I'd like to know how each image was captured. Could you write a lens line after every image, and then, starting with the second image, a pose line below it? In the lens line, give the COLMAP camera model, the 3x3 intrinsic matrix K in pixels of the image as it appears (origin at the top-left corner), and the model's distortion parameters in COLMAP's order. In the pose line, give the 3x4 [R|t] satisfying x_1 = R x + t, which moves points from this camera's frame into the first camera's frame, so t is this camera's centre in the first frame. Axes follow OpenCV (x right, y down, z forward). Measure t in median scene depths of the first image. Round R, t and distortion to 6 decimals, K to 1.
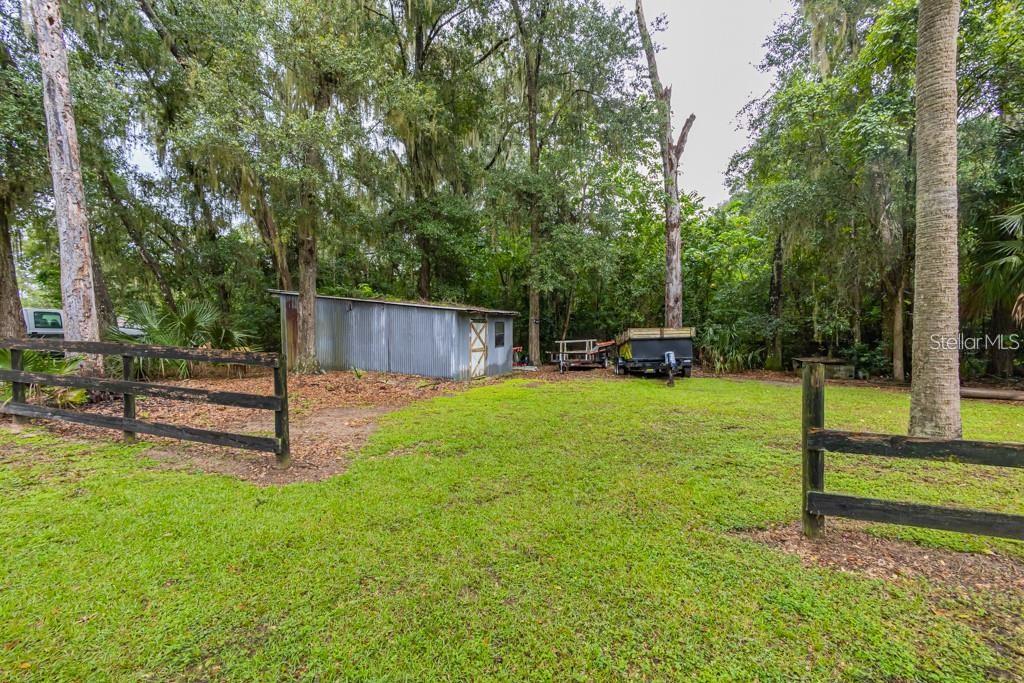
lens RADIAL K [[466.9, 0, 510.7], [0, 466.9, 337.1], [0, 0, 1]] dist [-0.002449, -0.000402]
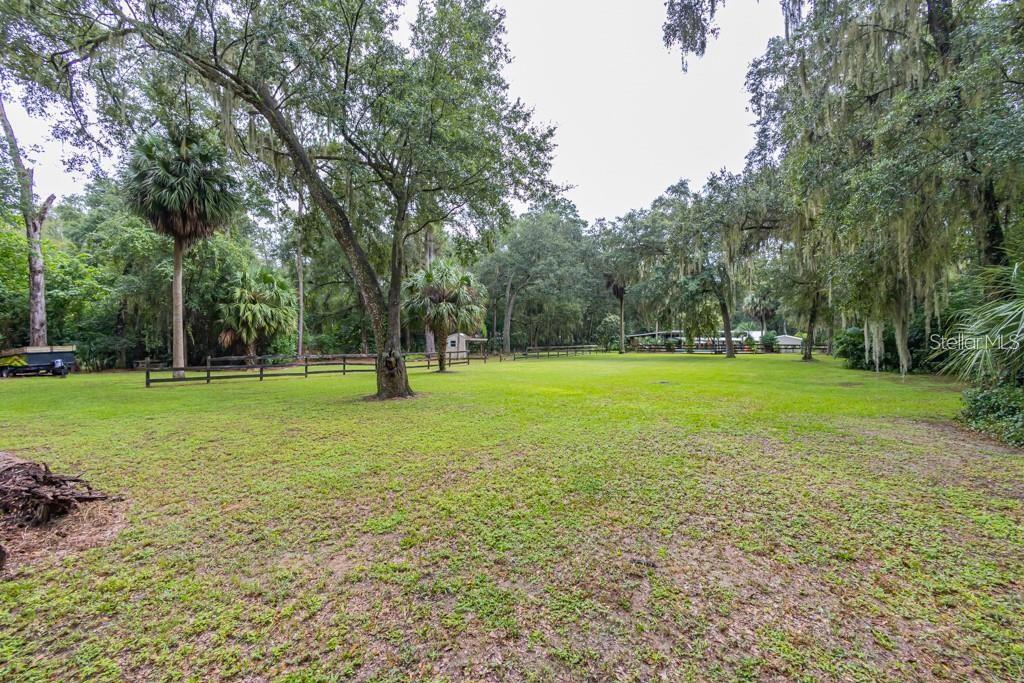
lens RADIAL K [[466.9, 0, 510.9], [0, 466.9, 340.6], [0, 0, 1]] dist [-0.002449, -0.000402]
pose [[0.320612, -0.006247, 0.947190, -0.524058], [0.014762, 0.999890, 0.001598, -0.012195], [-0.947095, 0.013470, 0.320669, -0.794605]]
